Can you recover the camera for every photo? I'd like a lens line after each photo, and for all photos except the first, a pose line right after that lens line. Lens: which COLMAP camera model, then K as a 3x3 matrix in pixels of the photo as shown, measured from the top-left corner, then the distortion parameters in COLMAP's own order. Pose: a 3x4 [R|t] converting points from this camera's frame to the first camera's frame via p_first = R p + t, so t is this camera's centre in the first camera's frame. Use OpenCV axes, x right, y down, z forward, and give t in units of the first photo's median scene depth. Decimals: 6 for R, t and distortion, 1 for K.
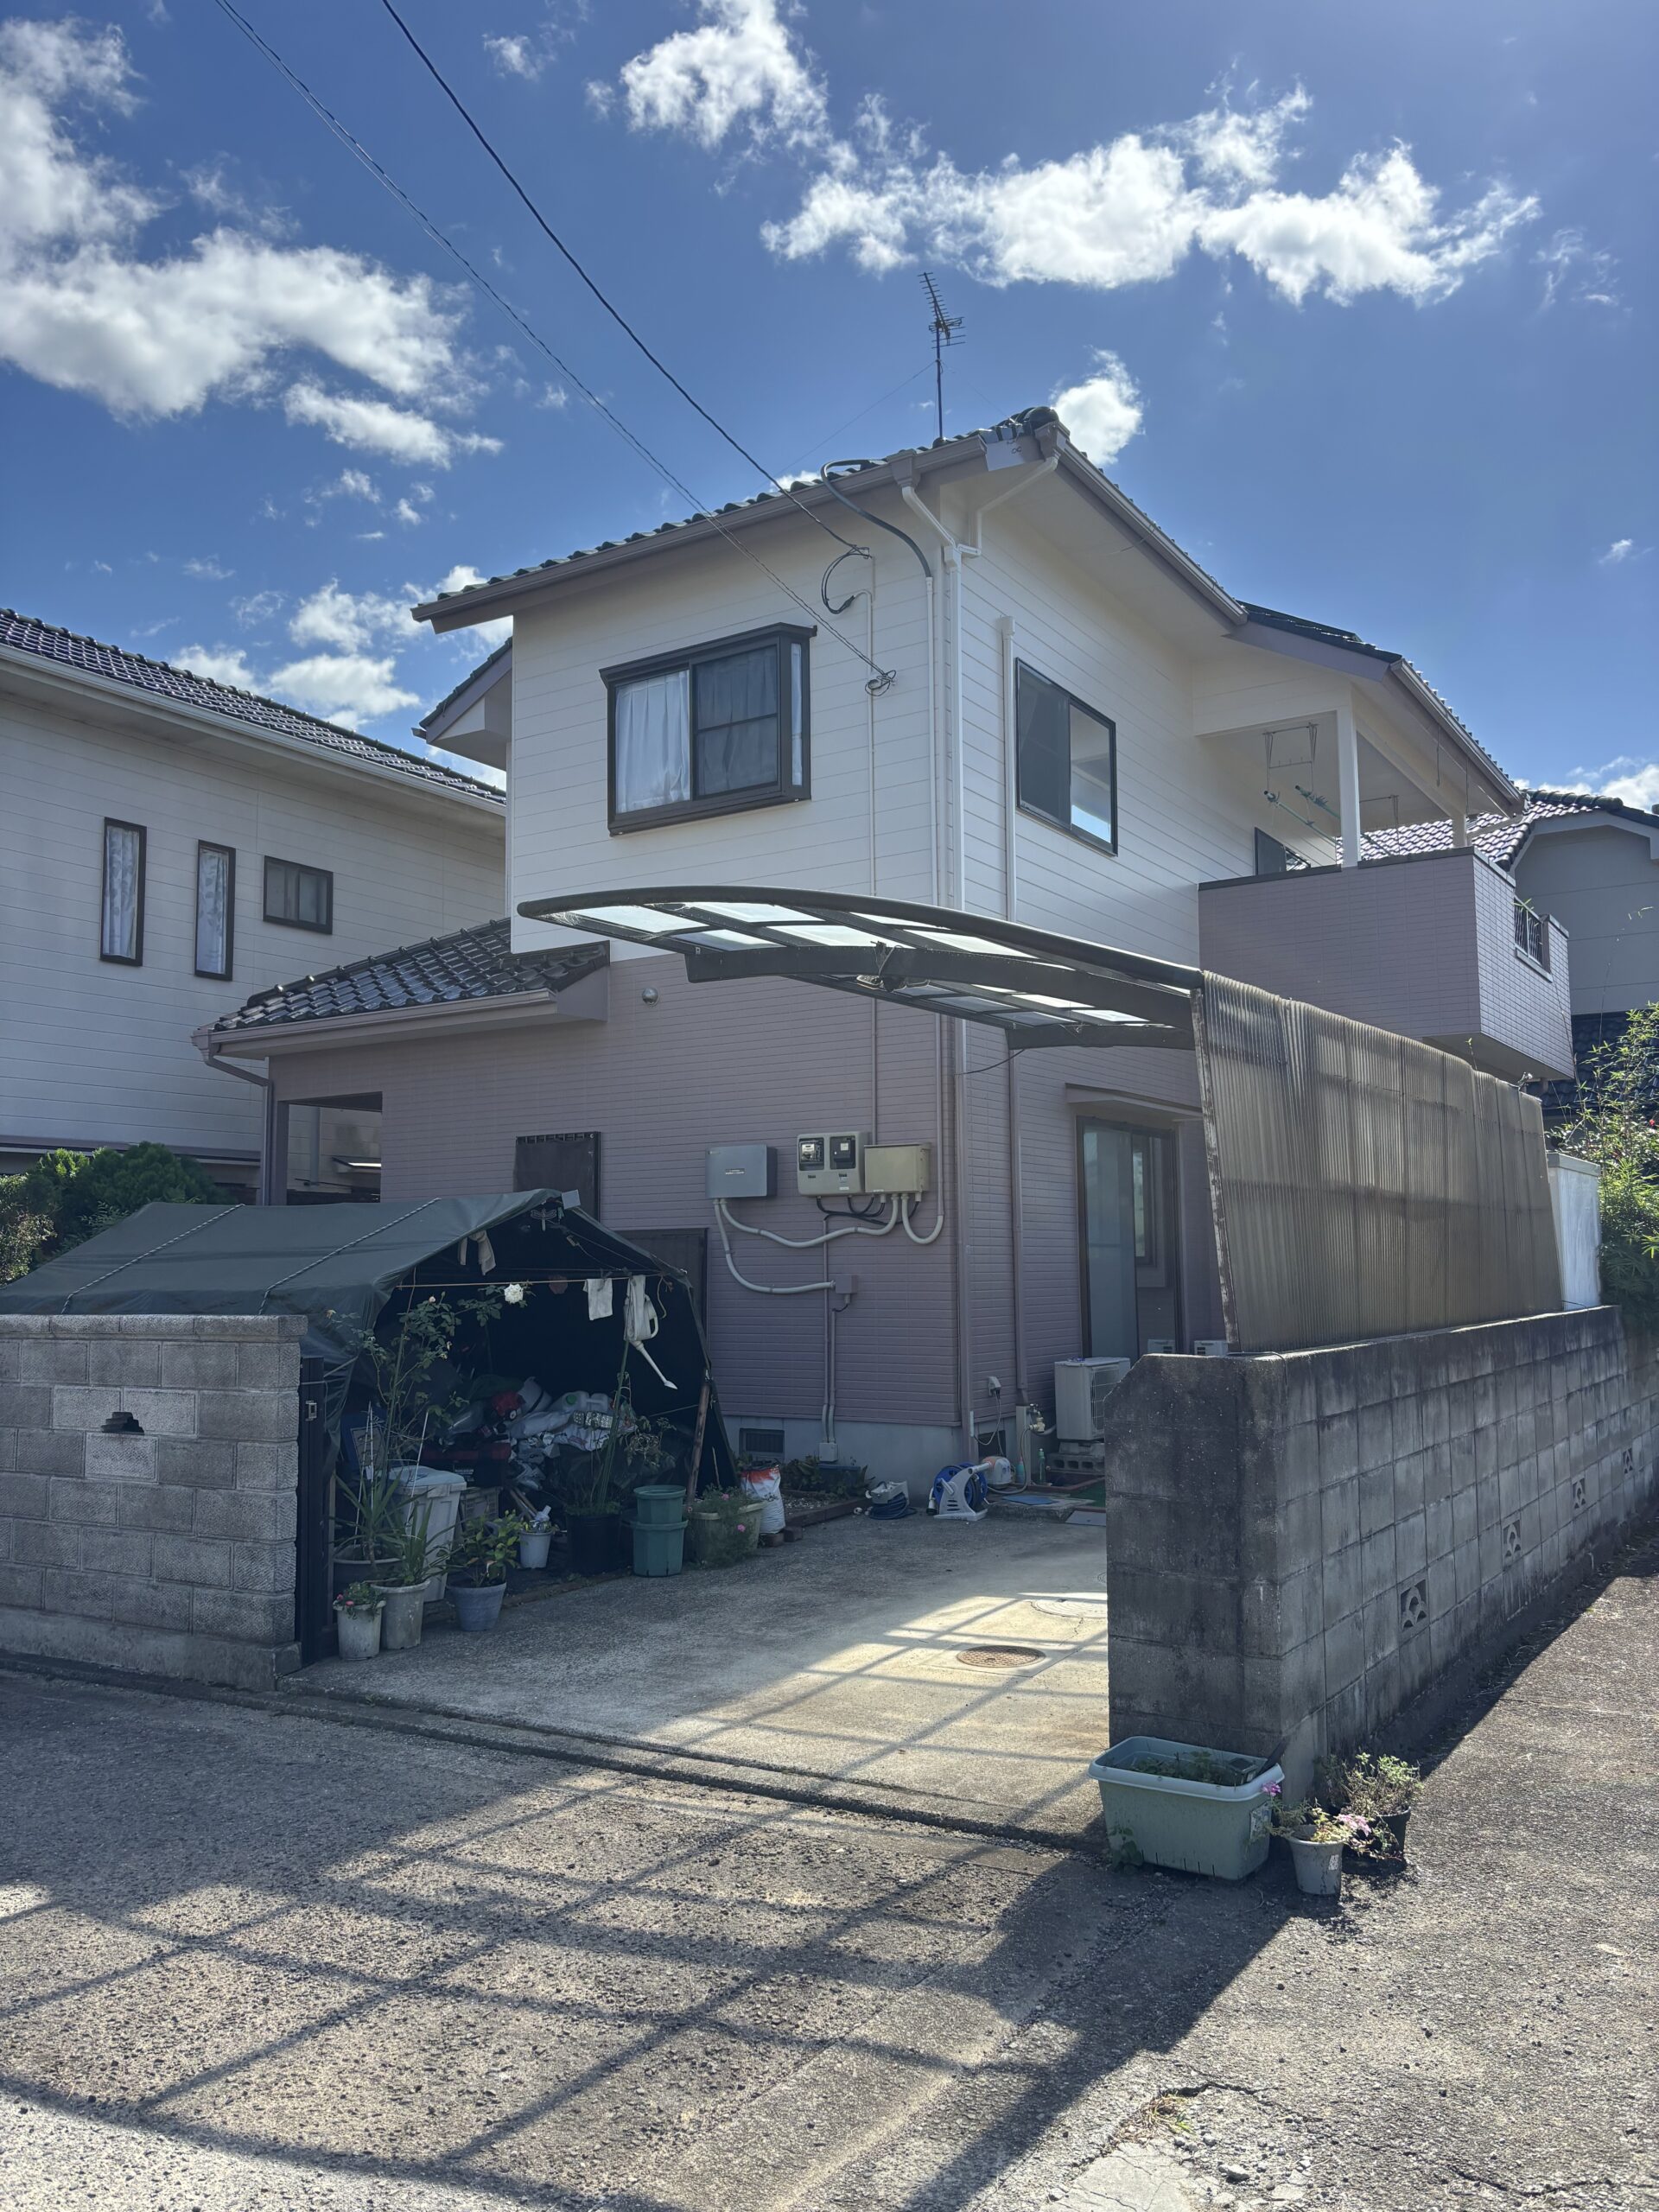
lens RADIAL K [[1693.0, 0, 842.7], [0, 1693.0, 1113.9], [0, 0, 1]] dist [0.025695, -0.044979]
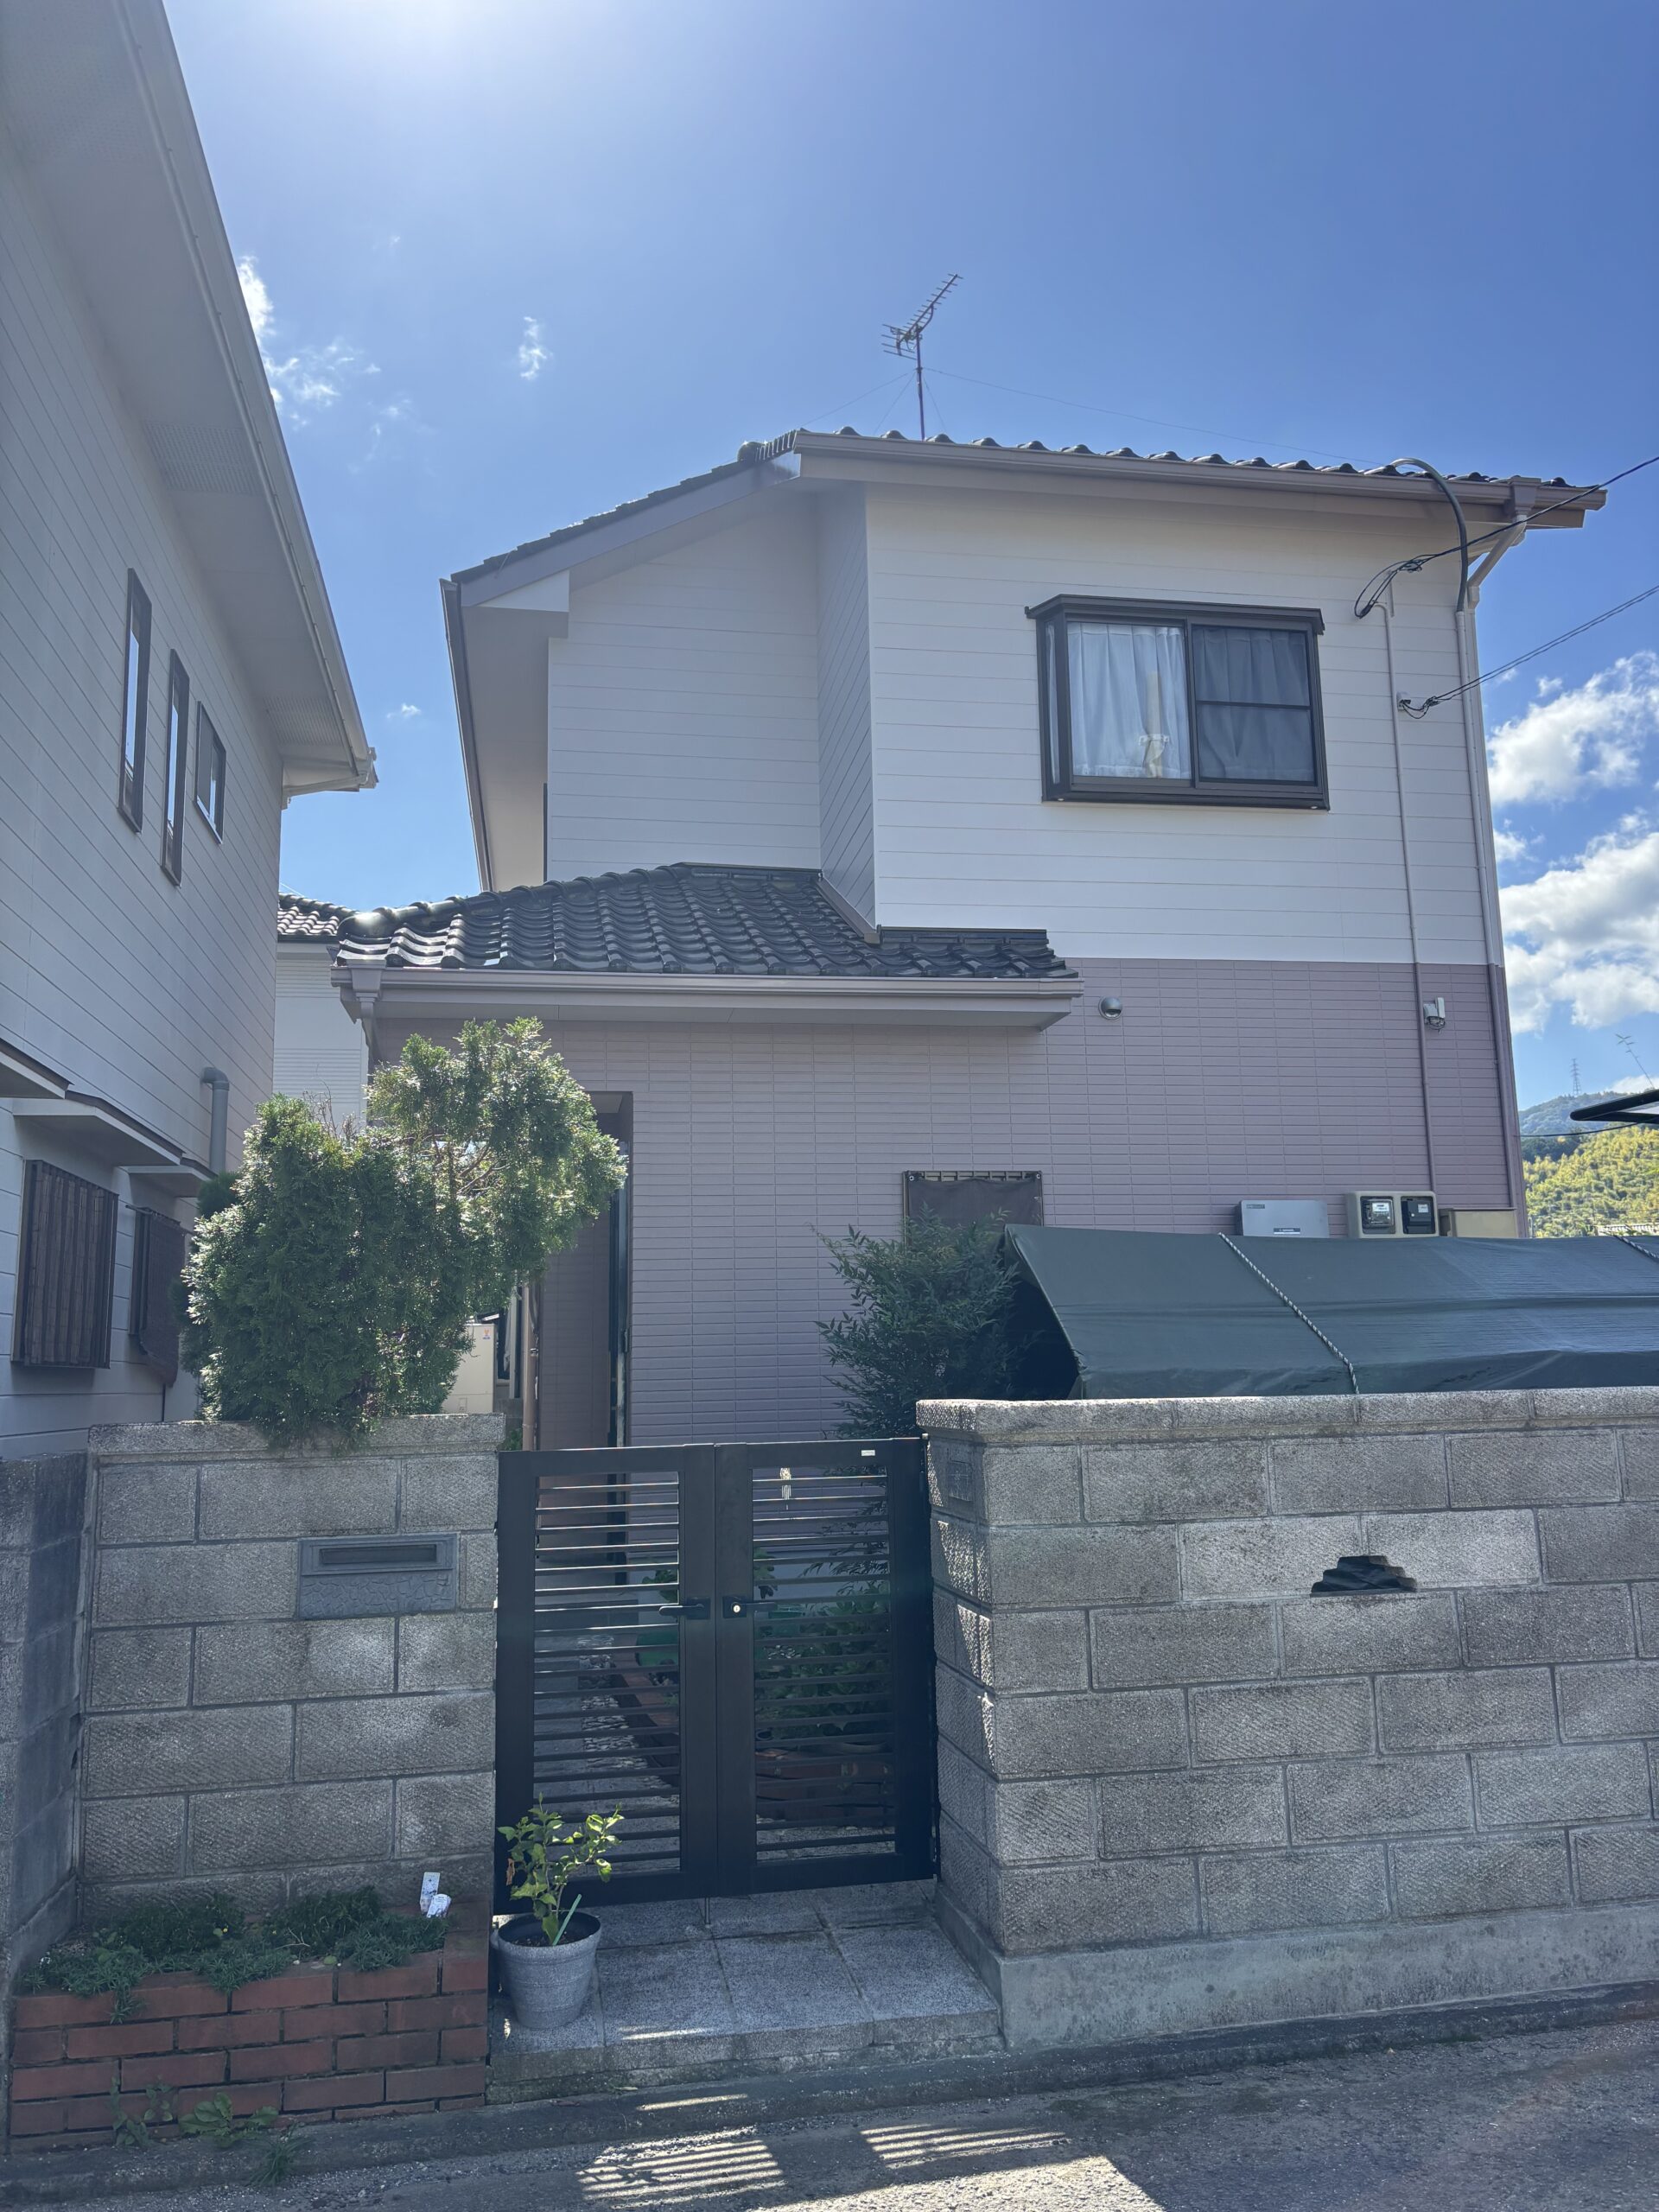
lens RADIAL K [[1693.0, 0, 836.5], [0, 1693.0, 1092.4], [0, 0, 1]] dist [0.025695, -0.044979]
pose [[0.746242, 0.109411, 0.656621, -0.733152], [-0.049725, 0.992806, -0.108916, 0.064278], [-0.663815, 0.048627, 0.746315, 0.494093]]
